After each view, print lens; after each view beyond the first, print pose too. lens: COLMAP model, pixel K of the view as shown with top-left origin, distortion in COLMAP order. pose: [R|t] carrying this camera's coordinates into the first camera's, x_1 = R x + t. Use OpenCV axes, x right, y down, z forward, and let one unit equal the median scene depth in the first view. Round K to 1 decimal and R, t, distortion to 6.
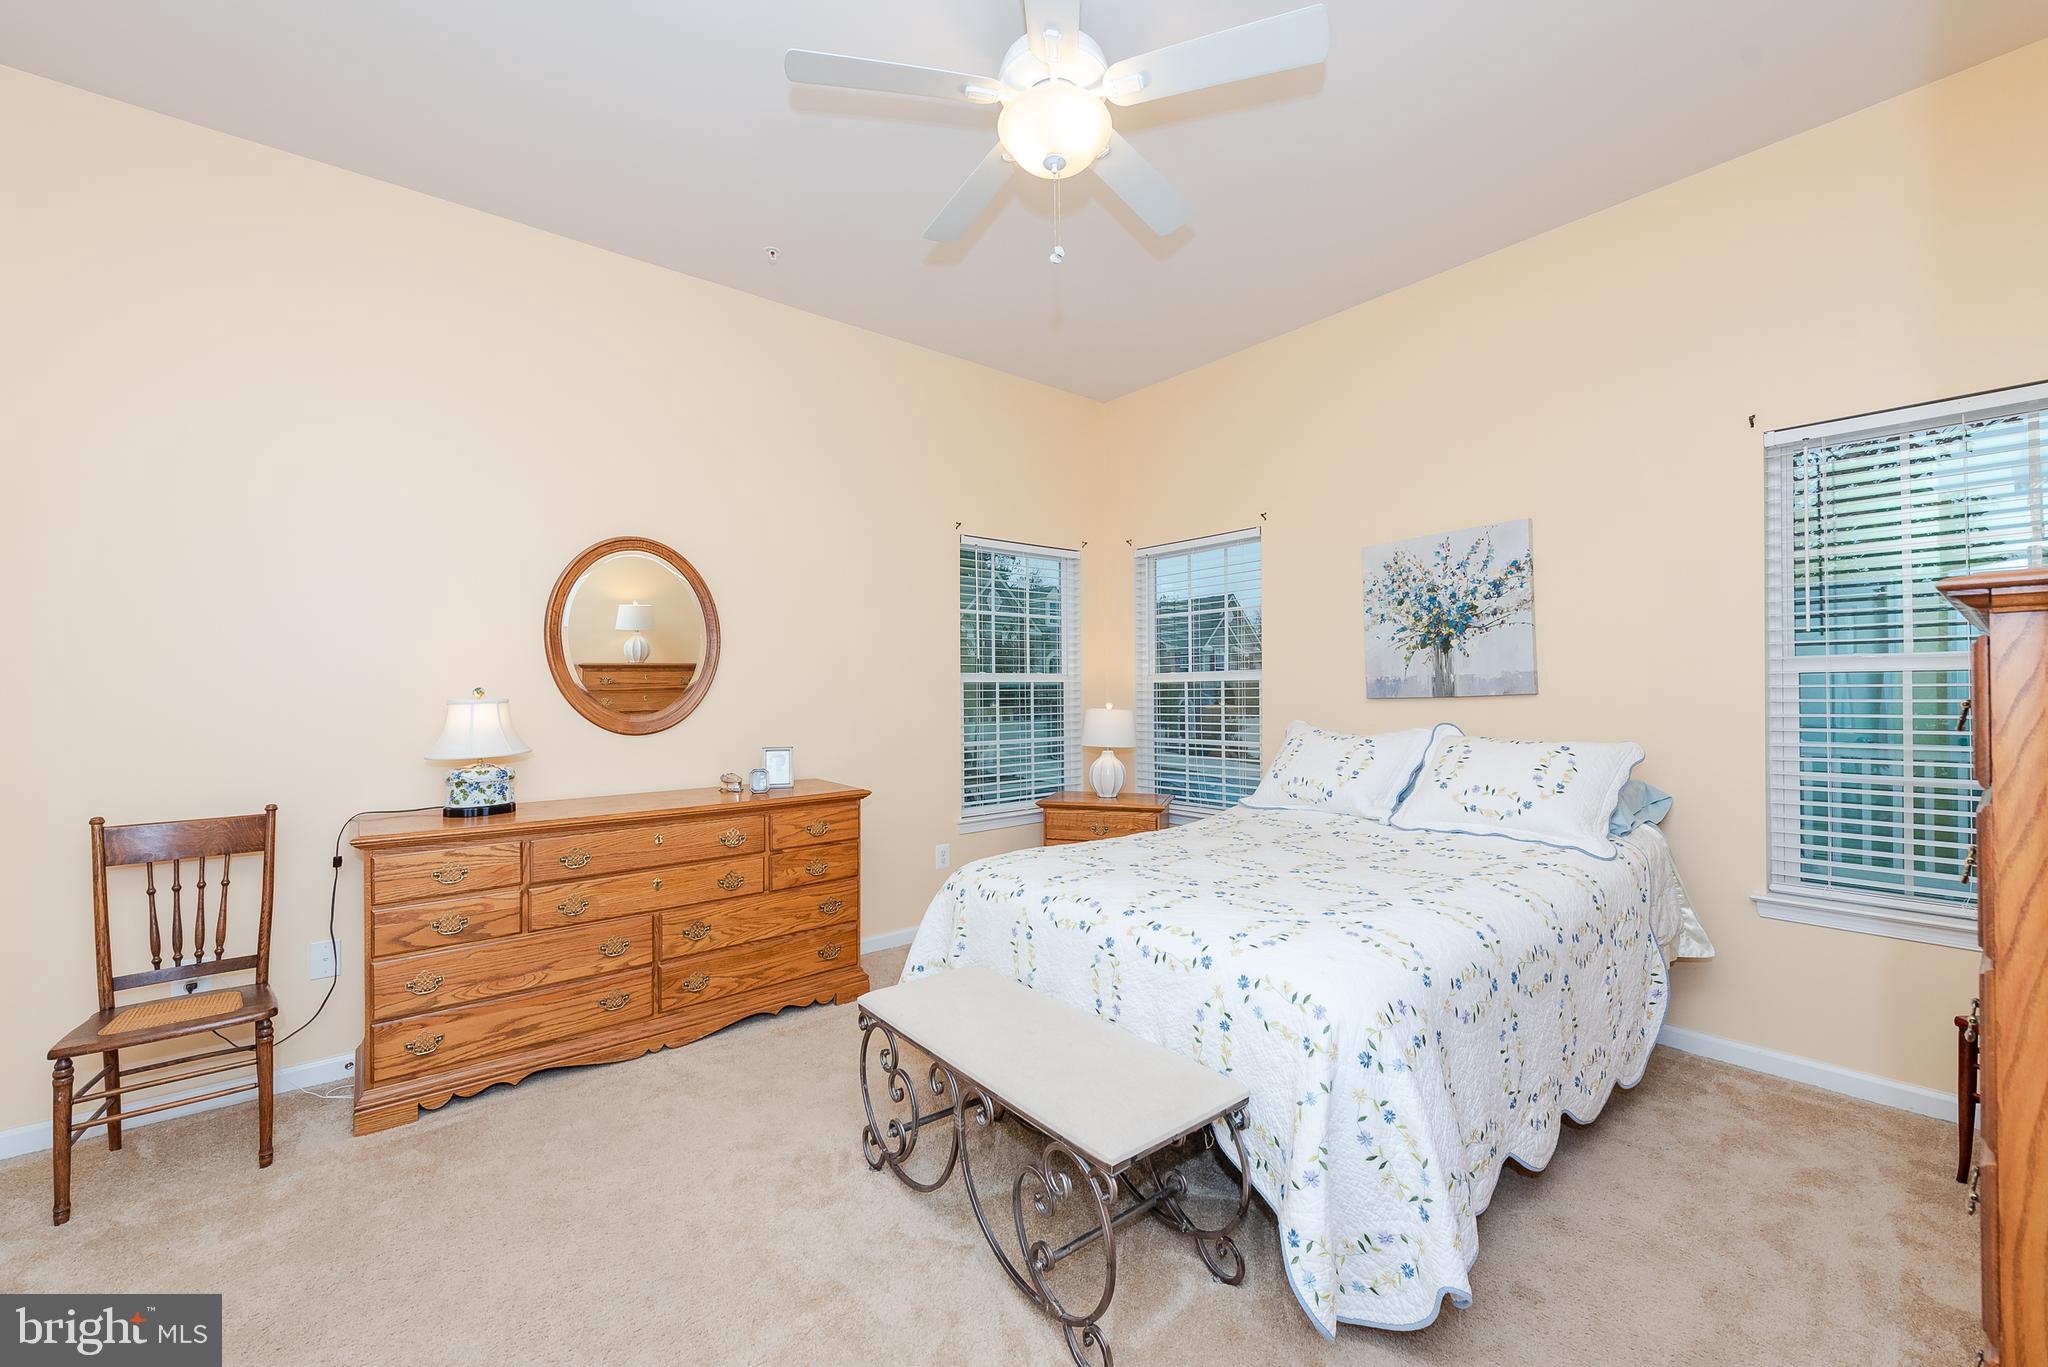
lens RADIAL K [[814.7, 0, 1032.3], [0, 814.7, 687.1], [0, 0, 1]] dist [0.001041, -0.000087]
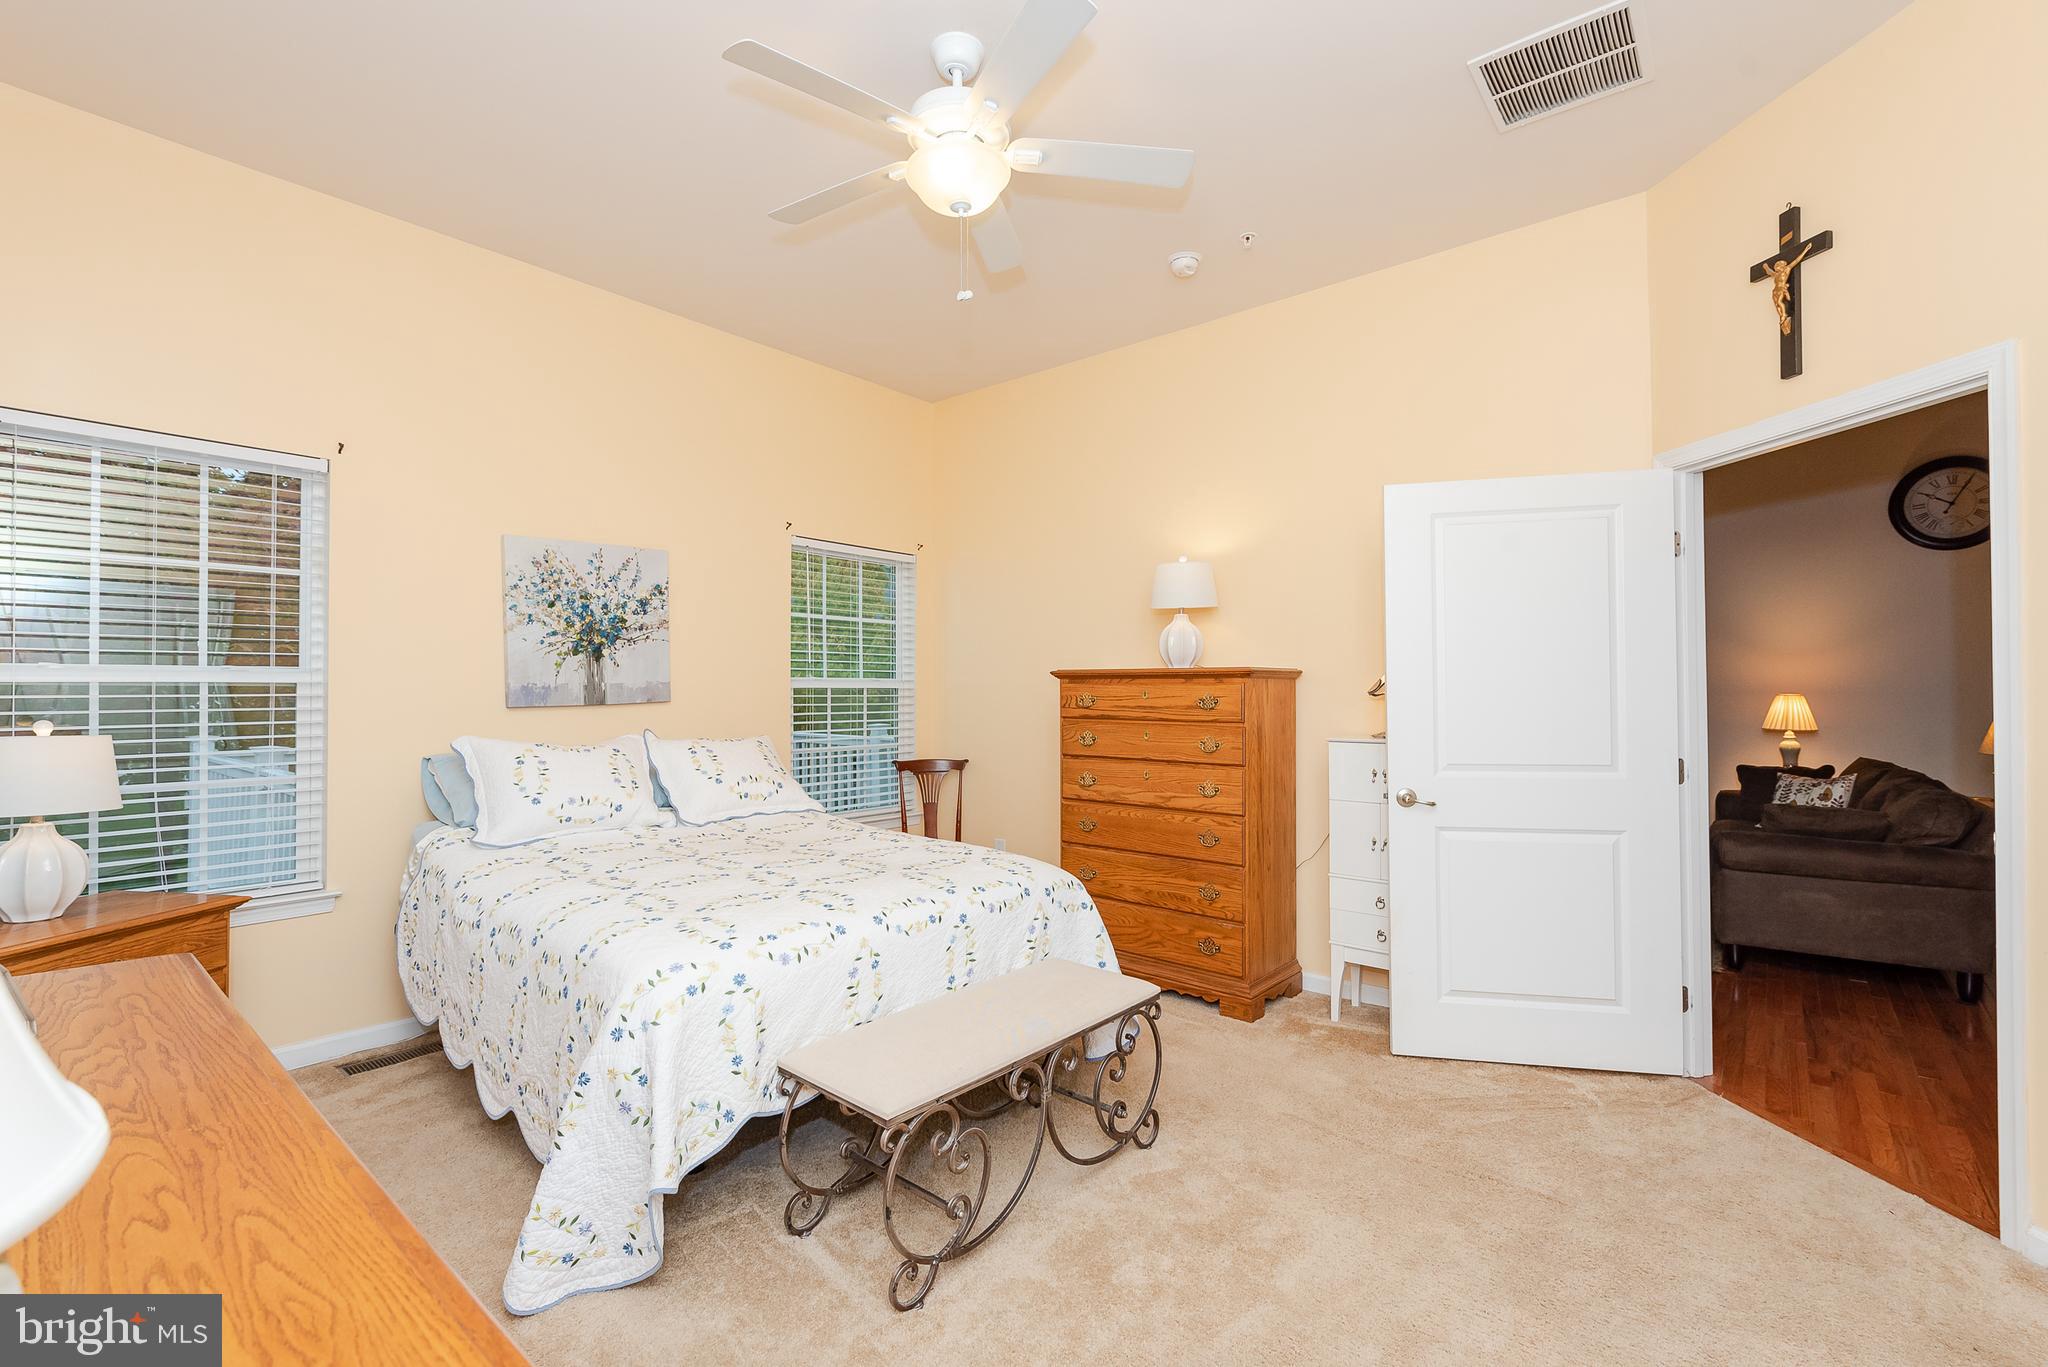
lens RADIAL K [[890.6, 0, 1024.0], [0, 890.6, 683.5], [0, 0, 1]] dist [-0.001405, -0.000025]
pose [[-0.182111, 0.018350, 0.983107, -0.686769], [-0.002669, 0.999813, -0.019156, 0.005406], [-0.983274, -0.006113, -0.182028, 0.683627]]
